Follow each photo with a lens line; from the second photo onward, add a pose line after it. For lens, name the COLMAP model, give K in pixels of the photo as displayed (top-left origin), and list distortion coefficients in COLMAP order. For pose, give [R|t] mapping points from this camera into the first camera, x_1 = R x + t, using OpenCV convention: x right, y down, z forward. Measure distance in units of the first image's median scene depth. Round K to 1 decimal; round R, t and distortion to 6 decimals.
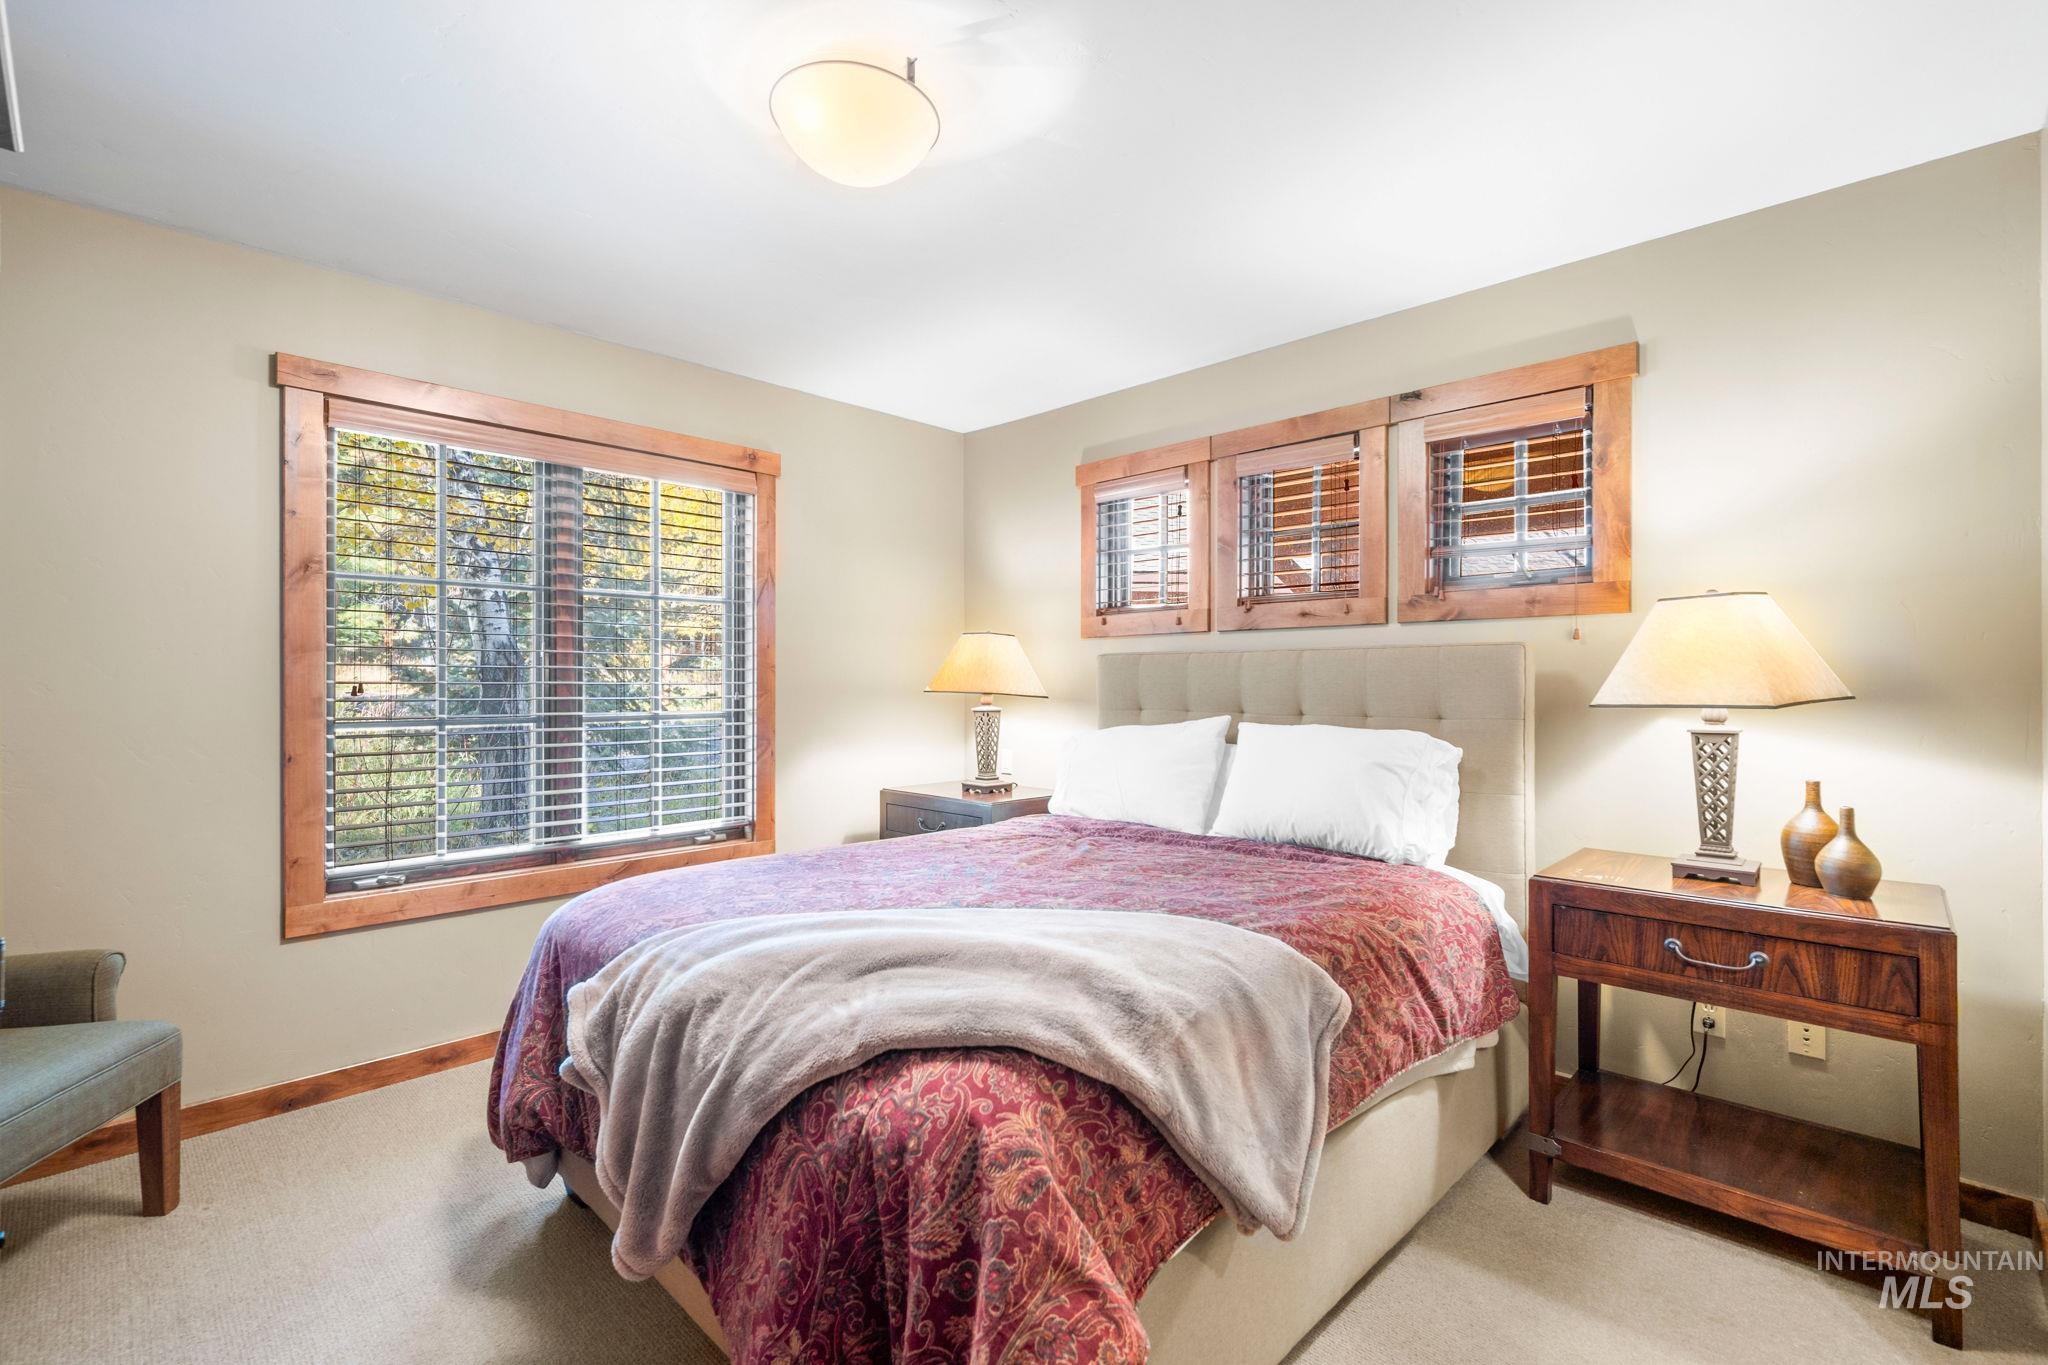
lens RADIAL K [[886.7, 0, 1024.0], [0, 886.7, 682.5], [0, 0, 1]] dist [-0.000855, -0.000106]
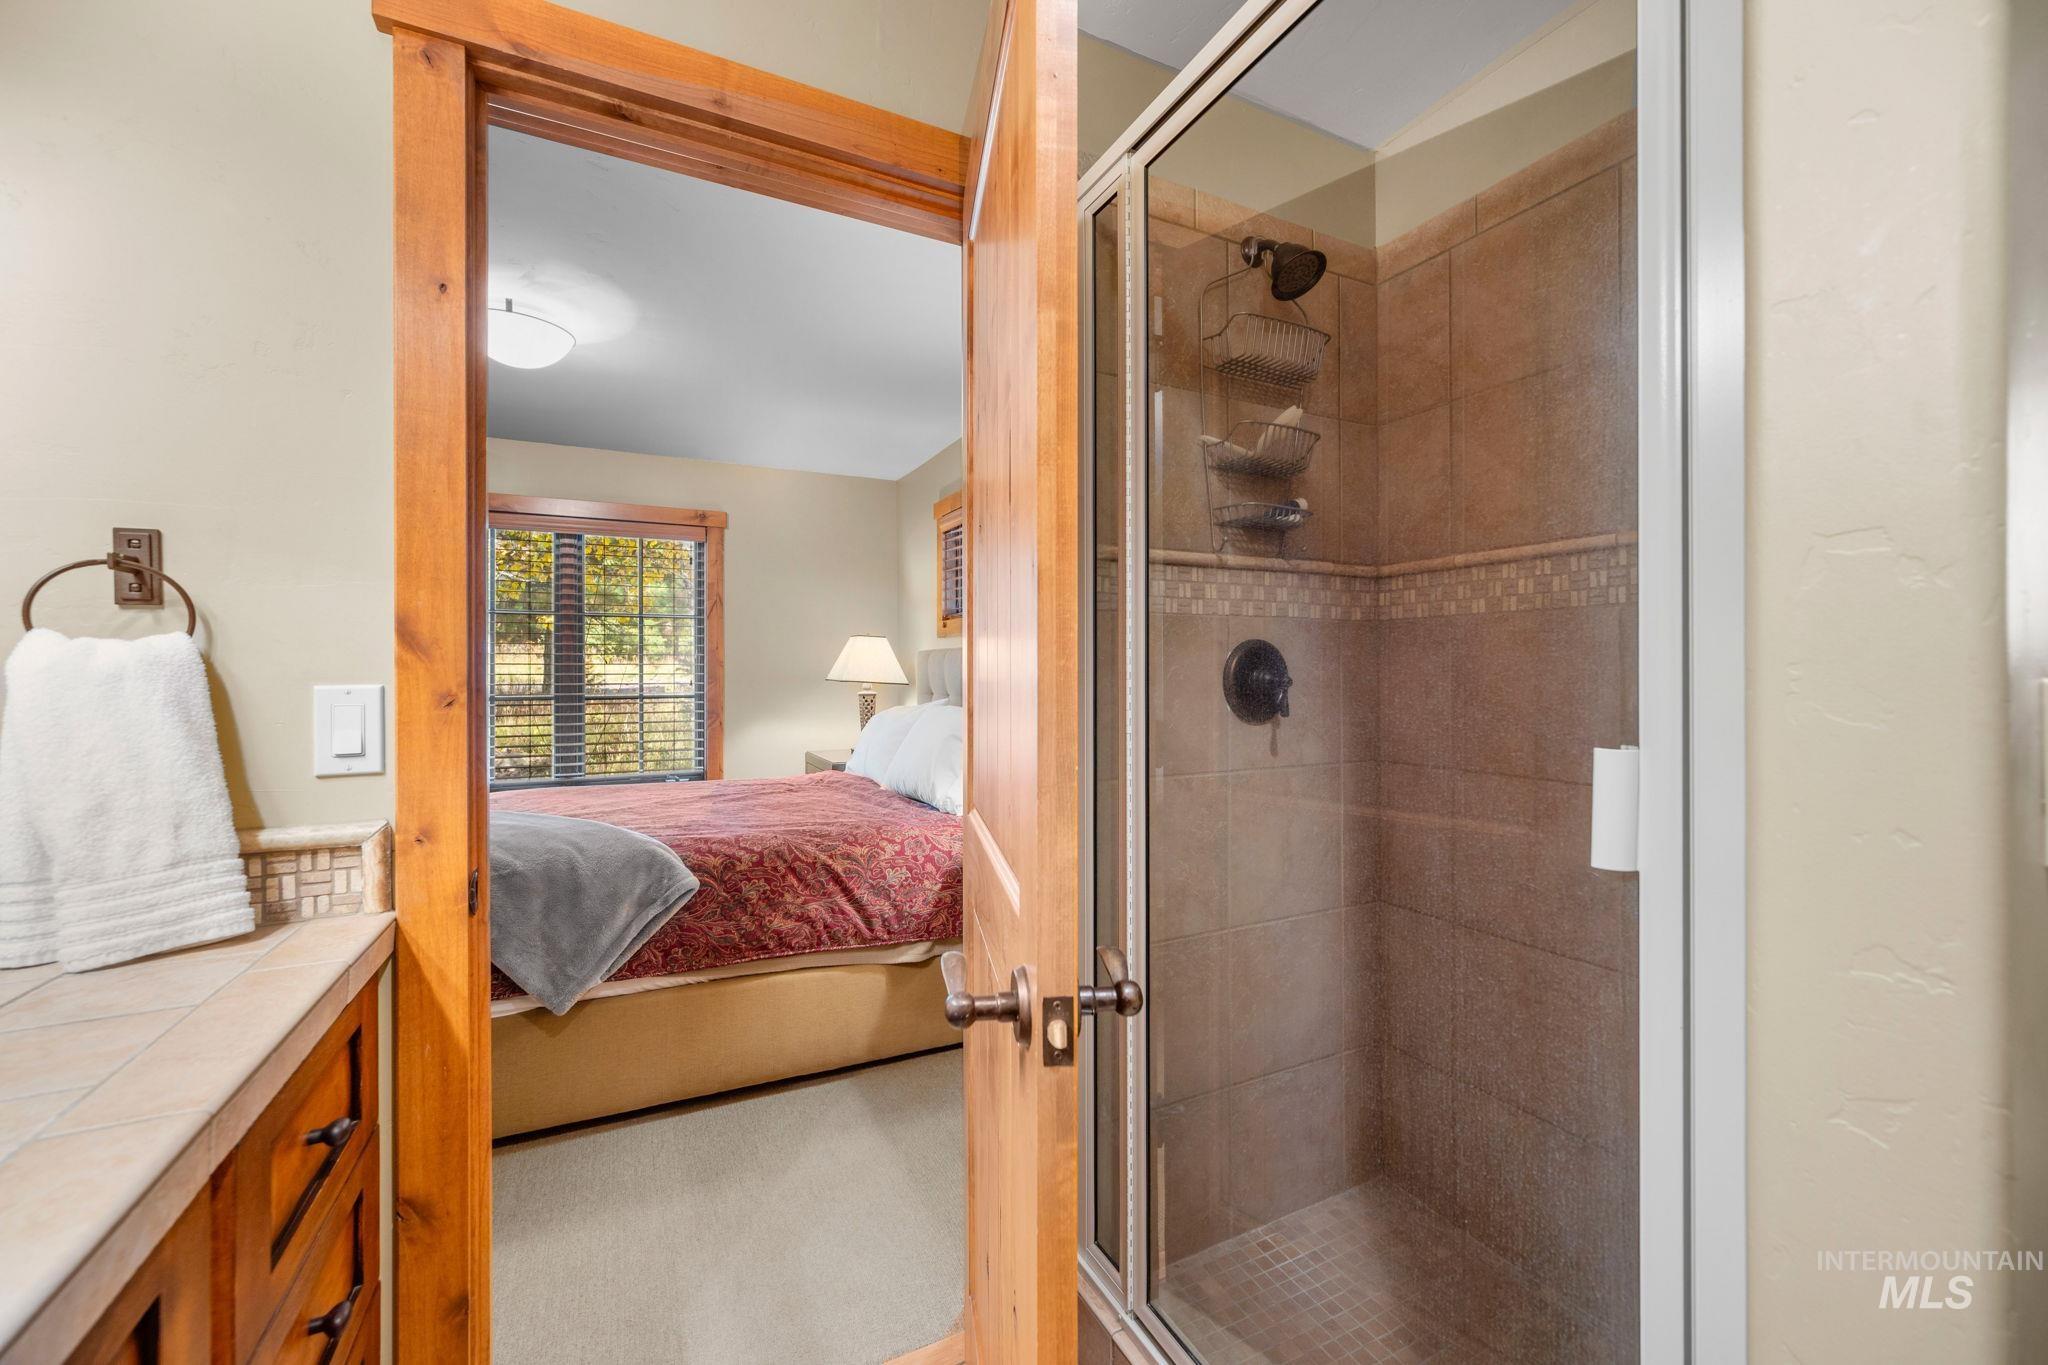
lens RADIAL K [[801.5, 0, 1032.6], [0, 801.5, 675.9], [0, 0, 1]] dist [-0.000461, -0.000062]
pose [[0.940516, 0.002180, -0.339742, 0.620755], [-0.001225, 0.999995, 0.003024, -0.000866], [0.339747, -0.002428, 0.940514, -0.036860]]
